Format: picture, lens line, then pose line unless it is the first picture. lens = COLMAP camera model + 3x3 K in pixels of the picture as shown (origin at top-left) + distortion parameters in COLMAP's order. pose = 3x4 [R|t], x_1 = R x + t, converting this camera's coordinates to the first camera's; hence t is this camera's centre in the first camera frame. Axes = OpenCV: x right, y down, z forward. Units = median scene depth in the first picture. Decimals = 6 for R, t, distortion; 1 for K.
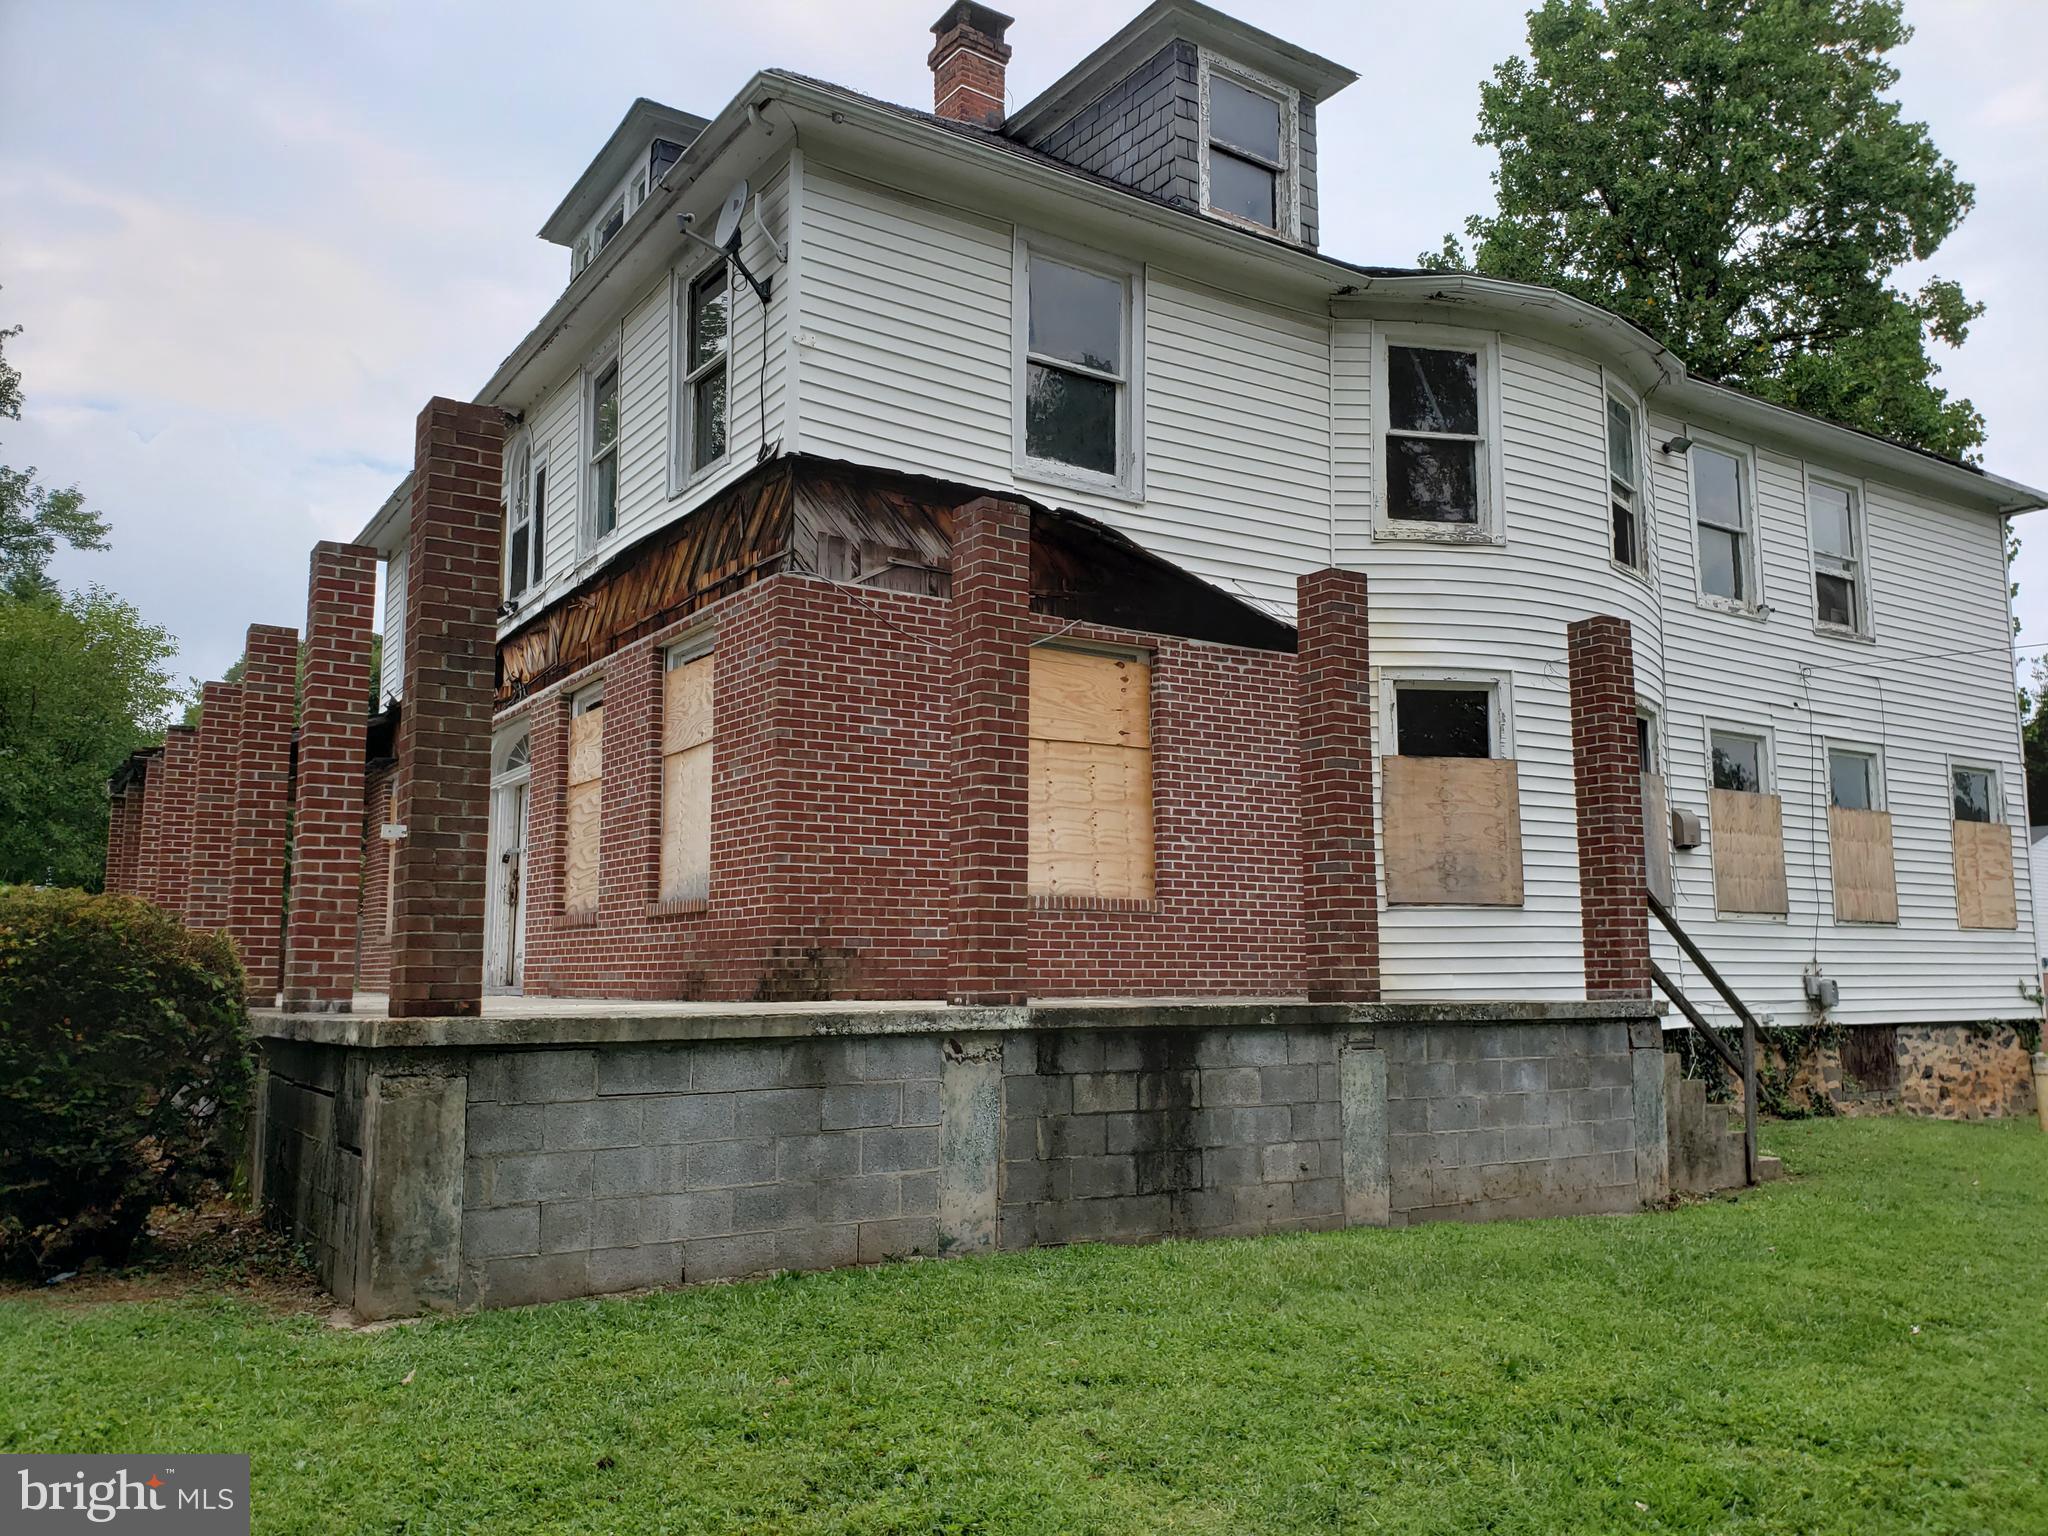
lens RADIAL K [[1596.2, 0, 1061.3], [0, 1596.2, 772.5], [0, 0, 1]] dist [0.145853, -0.115462]
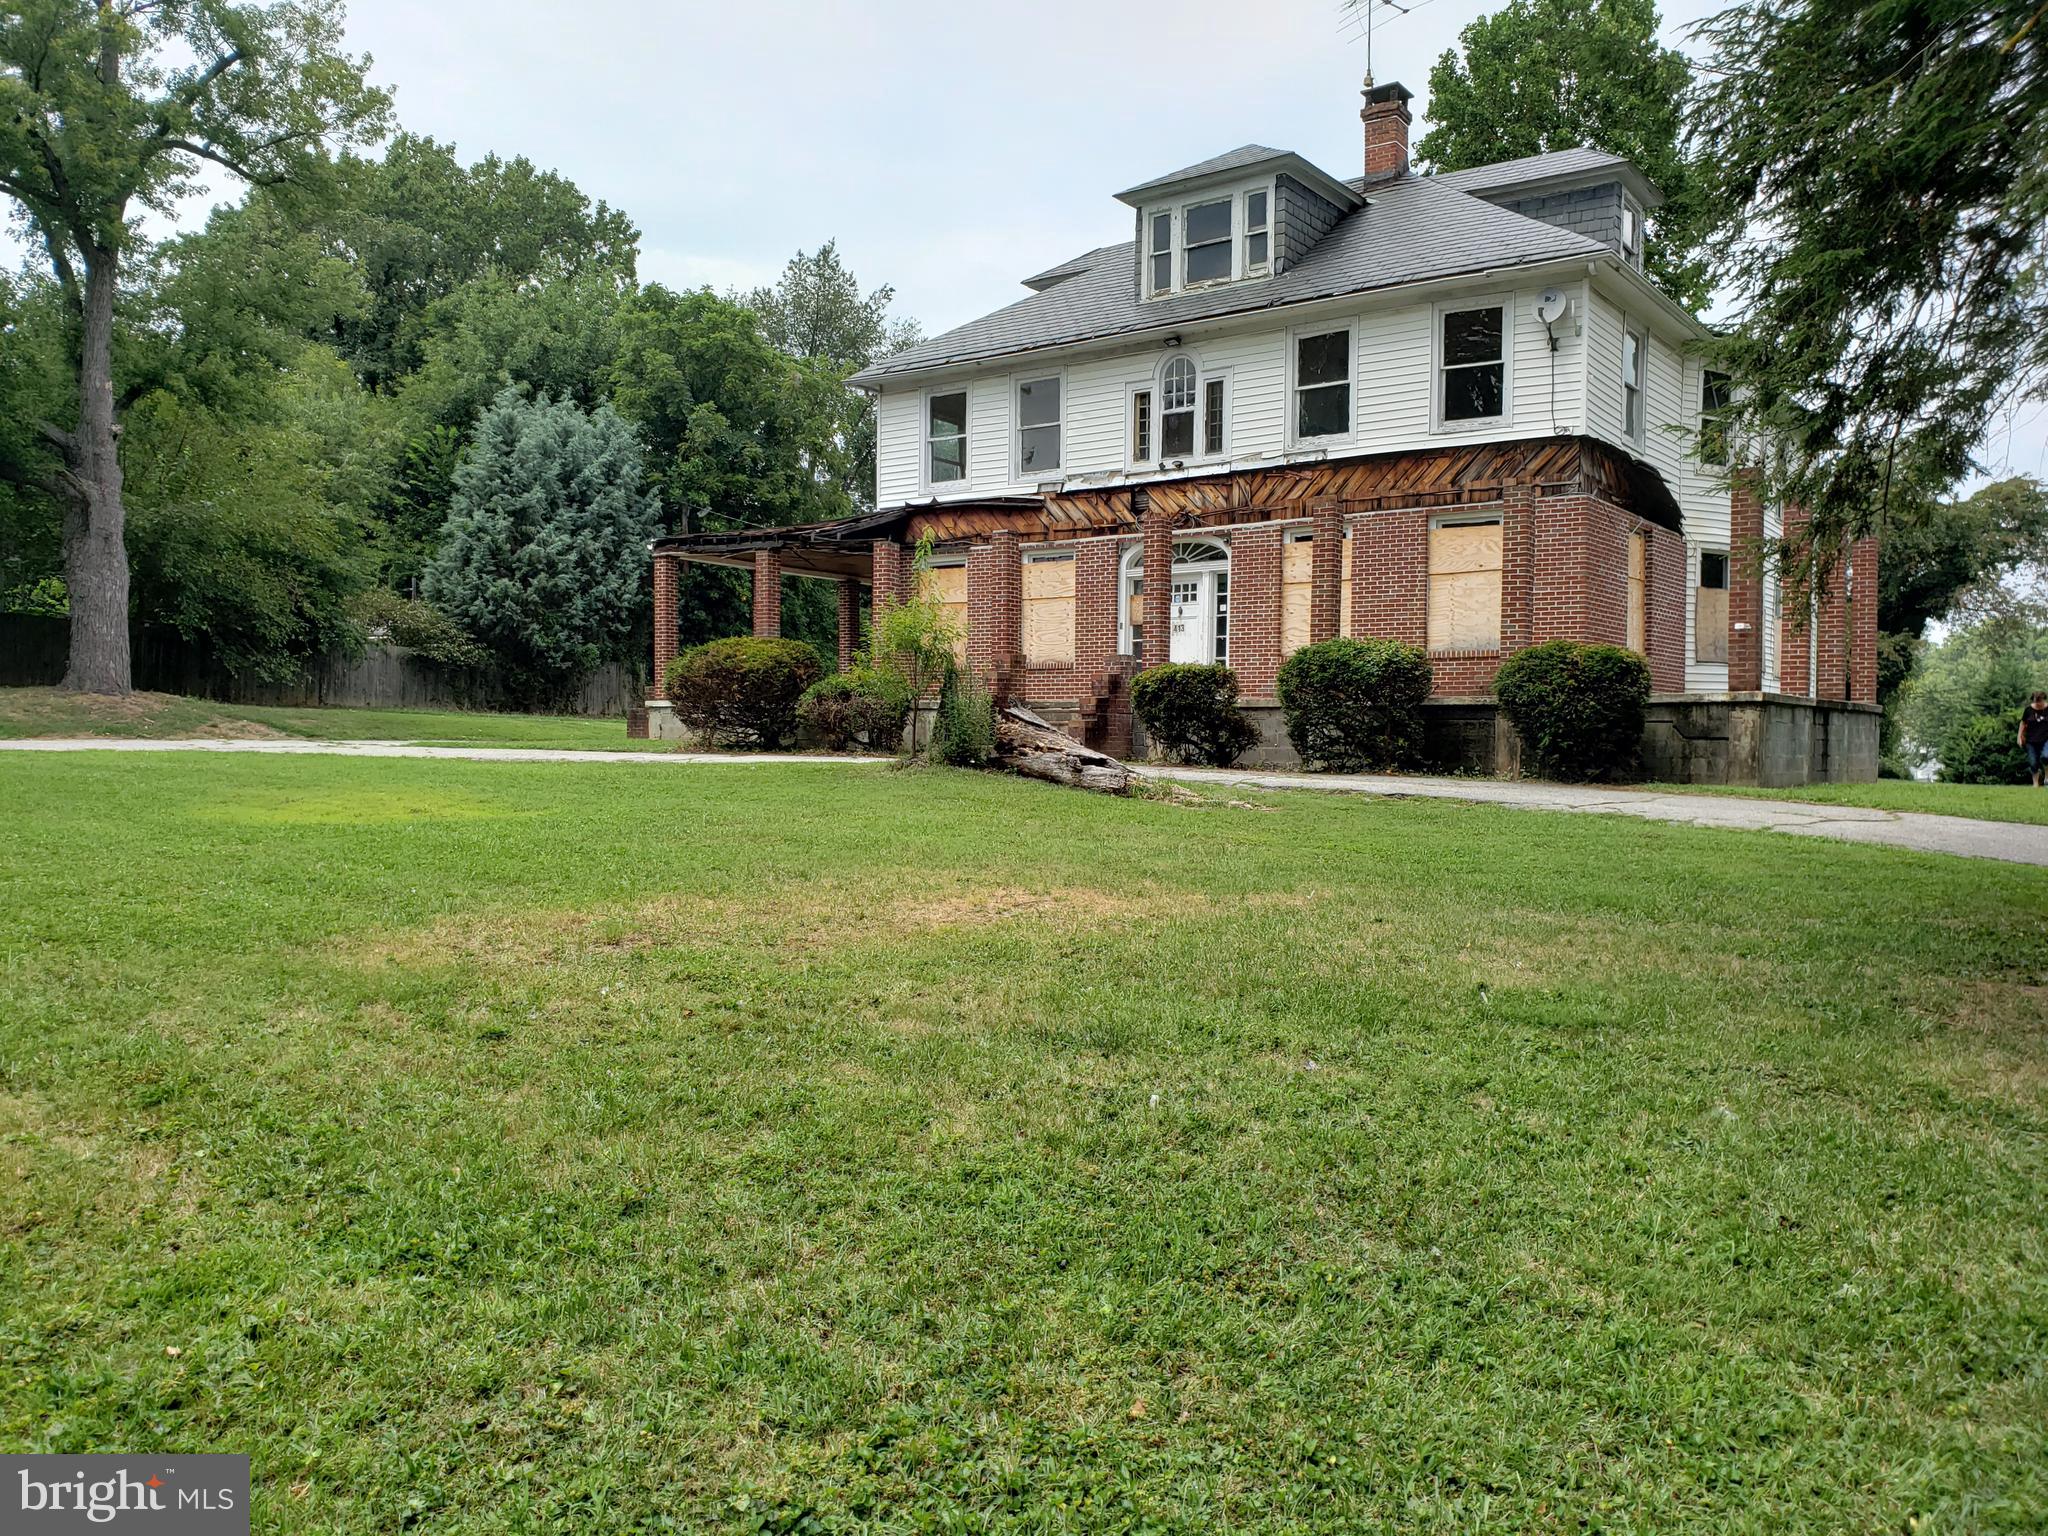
lens RADIAL K [[1596.2, 0, 1061.3], [0, 1596.2, 772.5], [0, 0, 1]] dist [0.145853, -0.115462]
pose [[0.929911, 0.006450, 0.367729, -1.225828], [-0.060975, 0.988713, 0.136851, -0.010982], [-0.362696, -0.149682, 0.919808, -0.578834]]
